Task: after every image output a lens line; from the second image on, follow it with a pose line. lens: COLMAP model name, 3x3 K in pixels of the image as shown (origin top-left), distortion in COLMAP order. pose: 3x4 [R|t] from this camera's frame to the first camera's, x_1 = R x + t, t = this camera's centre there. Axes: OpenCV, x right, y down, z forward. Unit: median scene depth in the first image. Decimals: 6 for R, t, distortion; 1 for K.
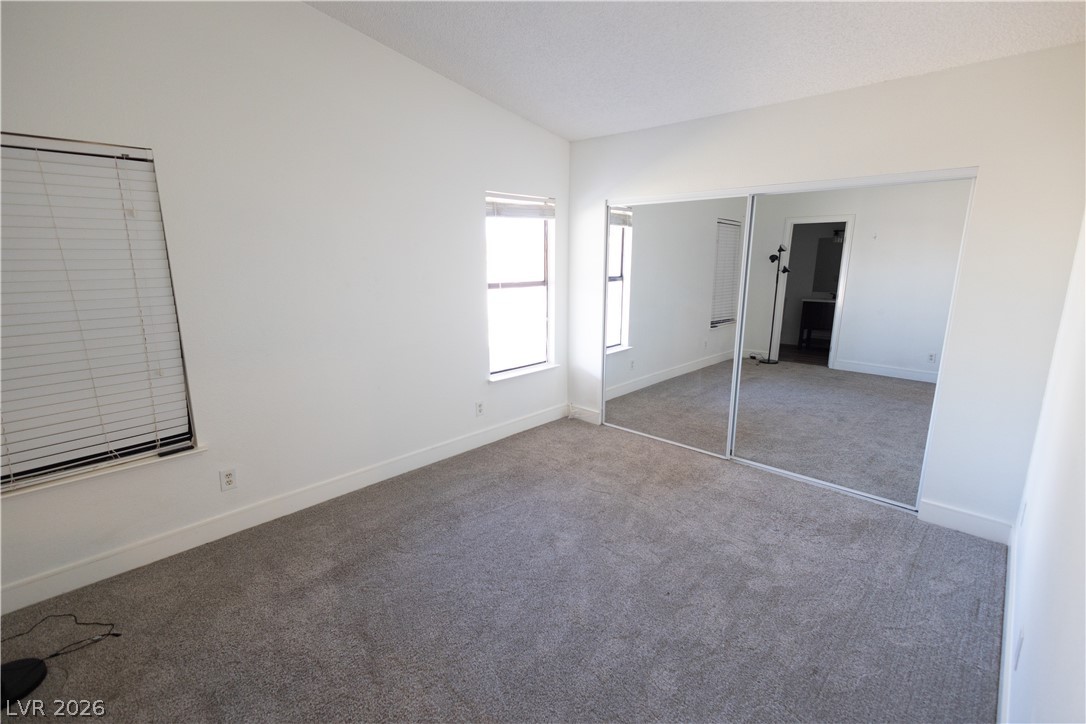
lens RADIAL K [[494.5, 0, 544.4], [0, 494.5, 359.8], [0, 0, 1]] dist [0.011124, -0.003886]
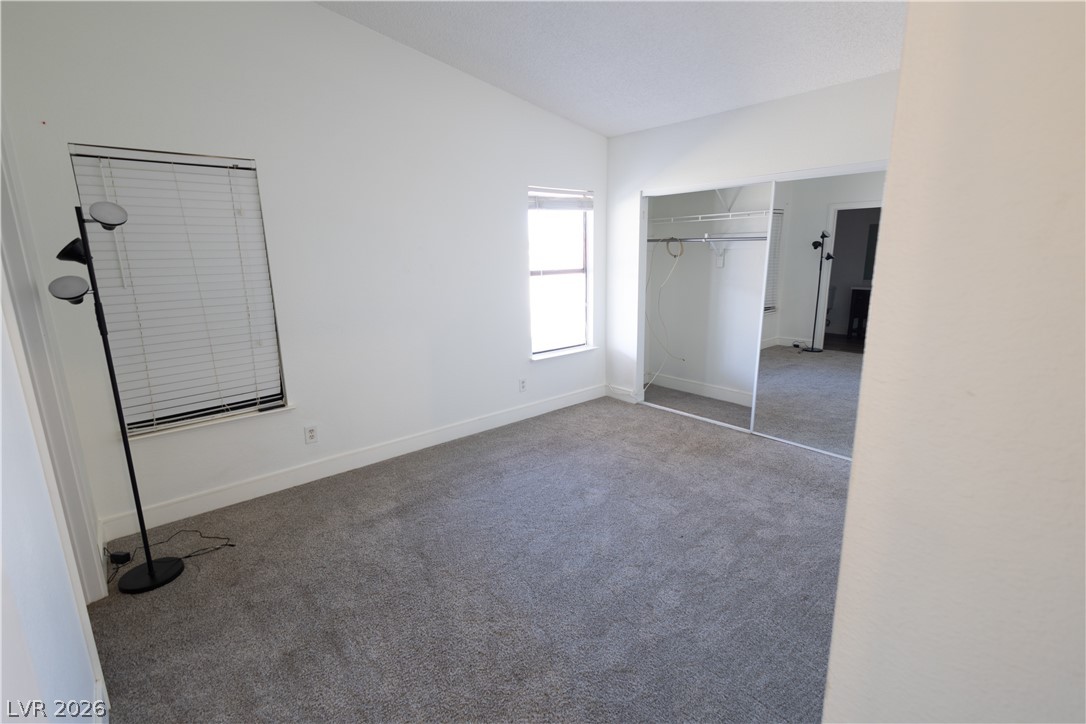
lens RADIAL K [[494.5, 0, 542.7], [0, 494.5, 360.0], [0, 0, 1]] dist [0.011124, -0.003886]
pose [[0.994385, 0.005013, -0.105701, 0.045327], [-0.004401, 0.999972, 0.006024, 0.055970], [0.105728, -0.005525, 0.994380, -0.134859]]
